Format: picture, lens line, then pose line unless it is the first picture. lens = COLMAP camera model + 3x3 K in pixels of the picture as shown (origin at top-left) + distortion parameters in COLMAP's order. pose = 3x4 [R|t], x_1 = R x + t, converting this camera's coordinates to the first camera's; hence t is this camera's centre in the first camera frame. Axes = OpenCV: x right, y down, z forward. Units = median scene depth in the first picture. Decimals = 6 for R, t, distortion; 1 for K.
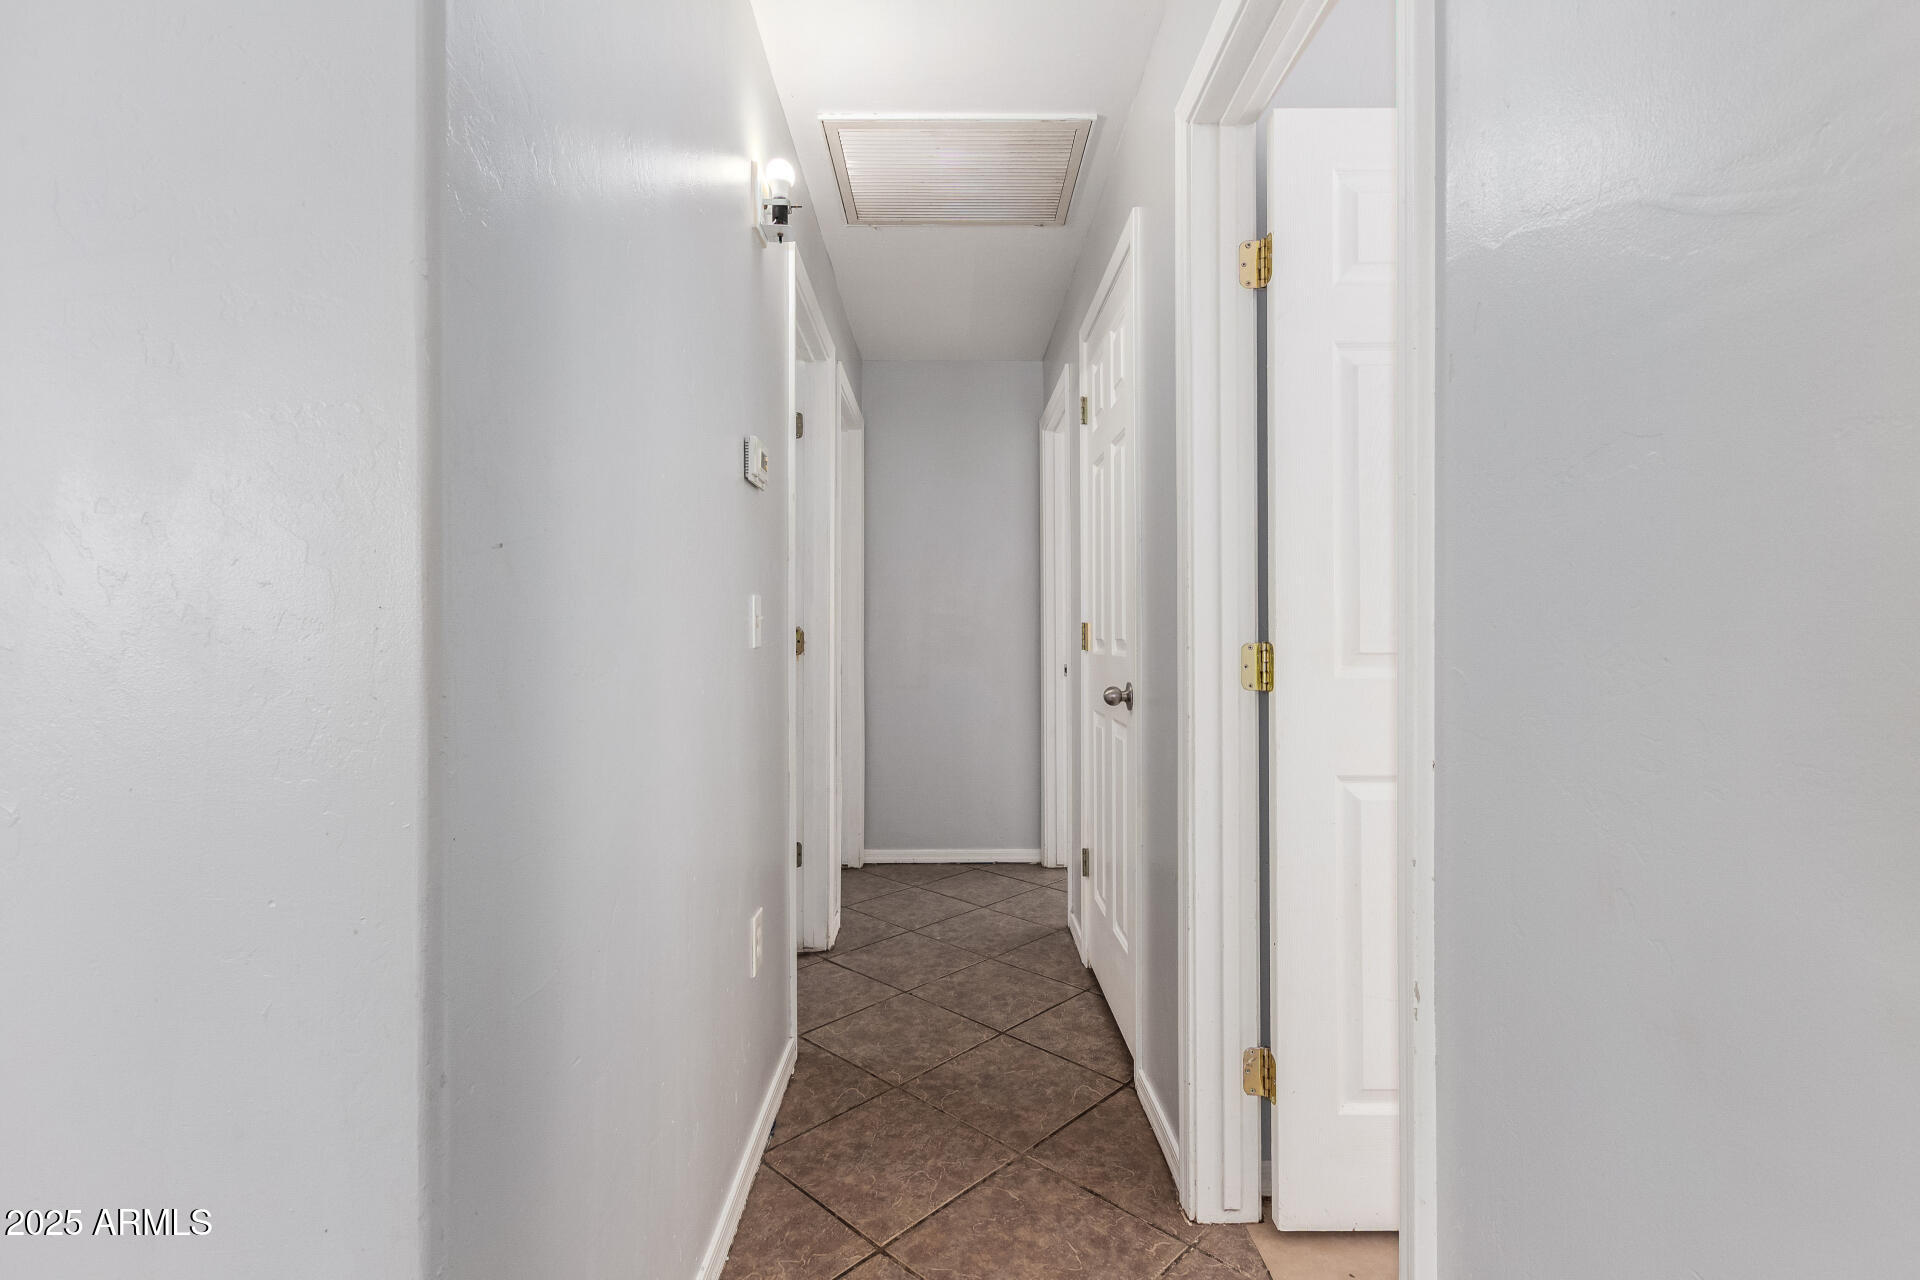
lens RADIAL K [[896.3, 0, 961.2], [0, 896.3, 640.3], [0, 0, 1]] dist [0.006711, -0.002874]
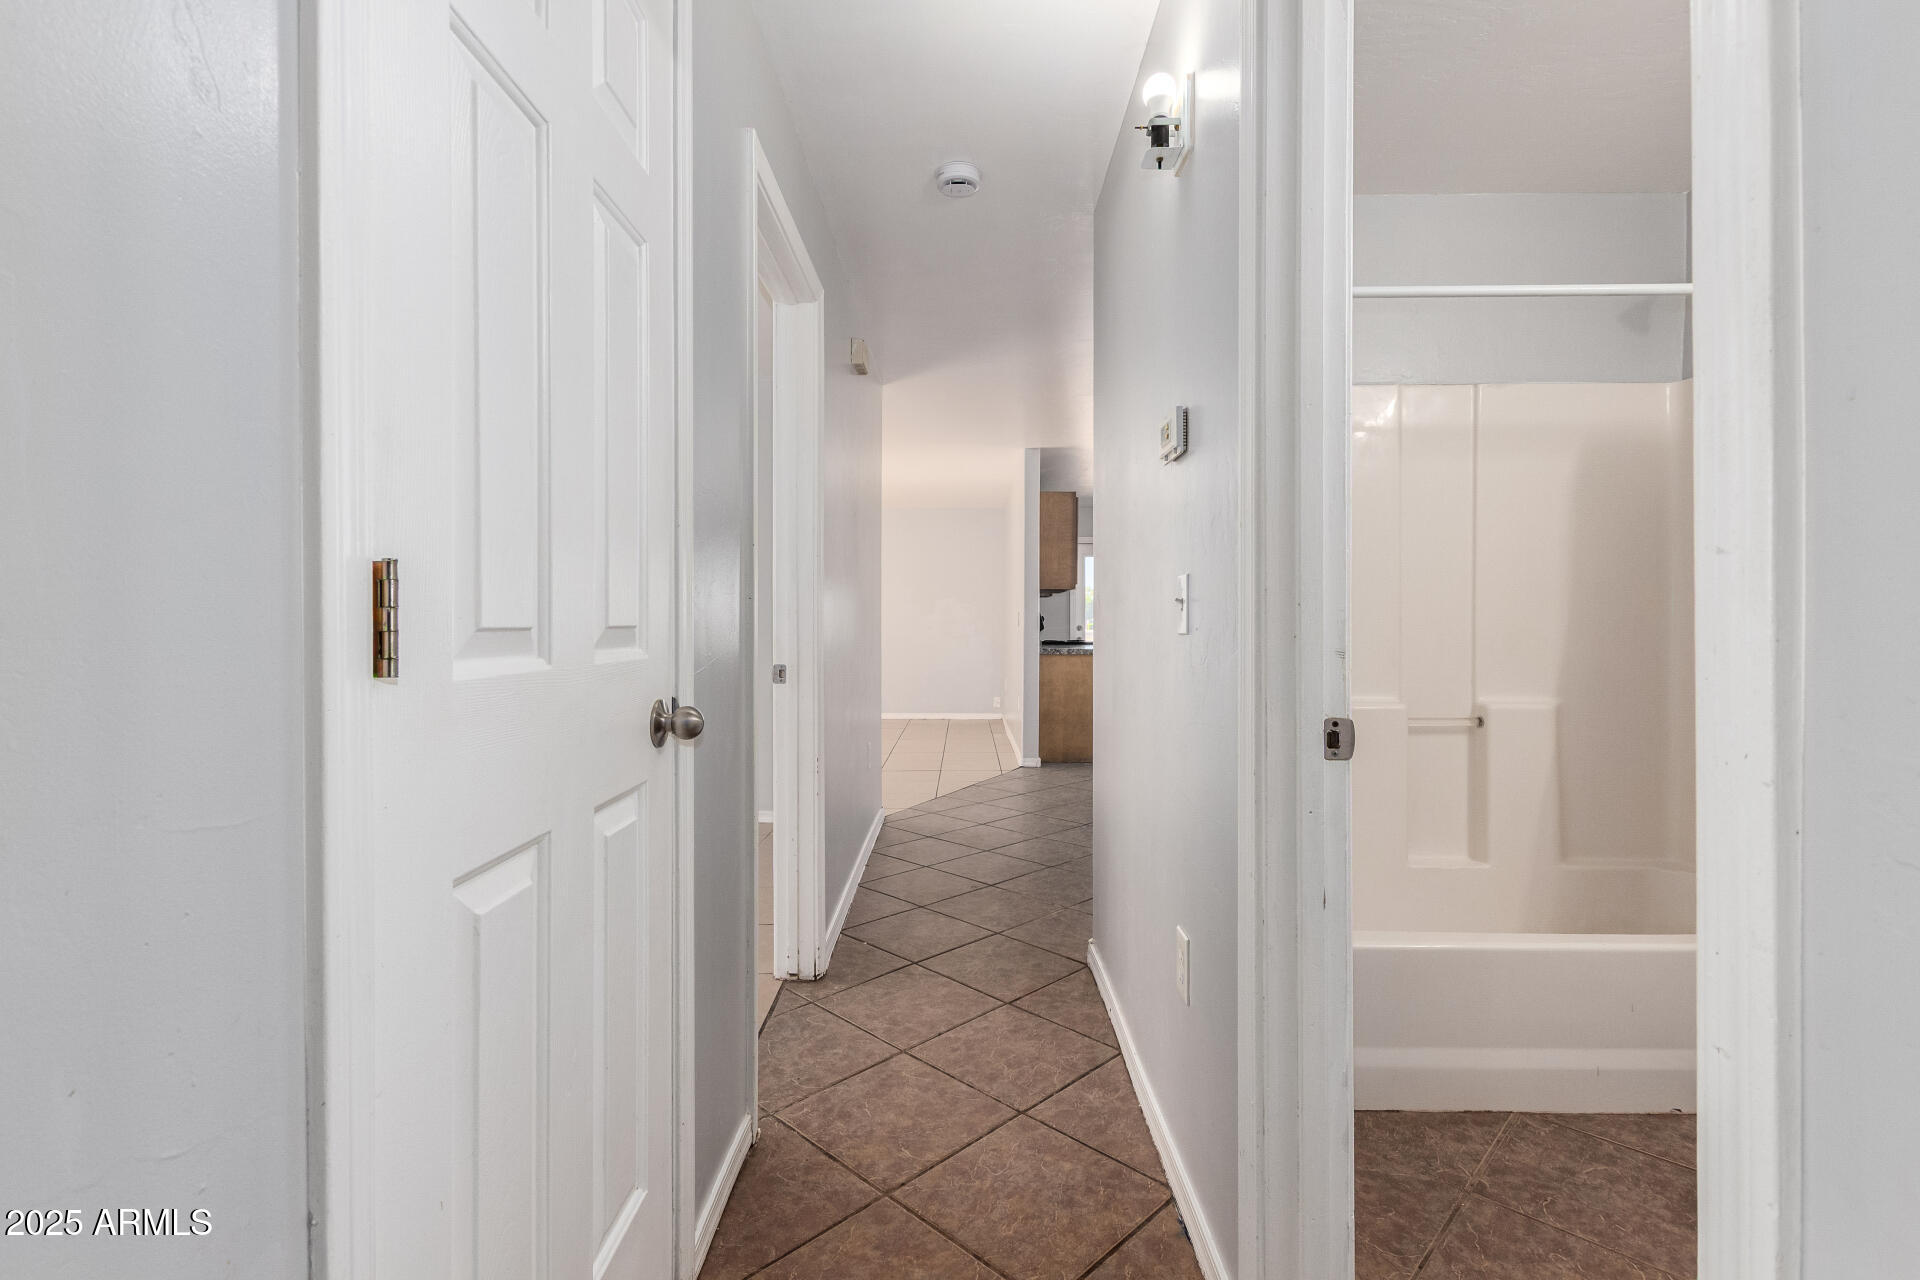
lens RADIAL K [[896.3, 0, 960.0], [0, 896.3, 631.7], [0, 0, 1]] dist [0.006711, -0.002874]
pose [[-0.999835, 0.001798, 0.018075, -0.024225], [0.001906, 0.999980, 0.005952, 0.001269], [-0.018064, 0.005985, -0.999819, 1.966263]]
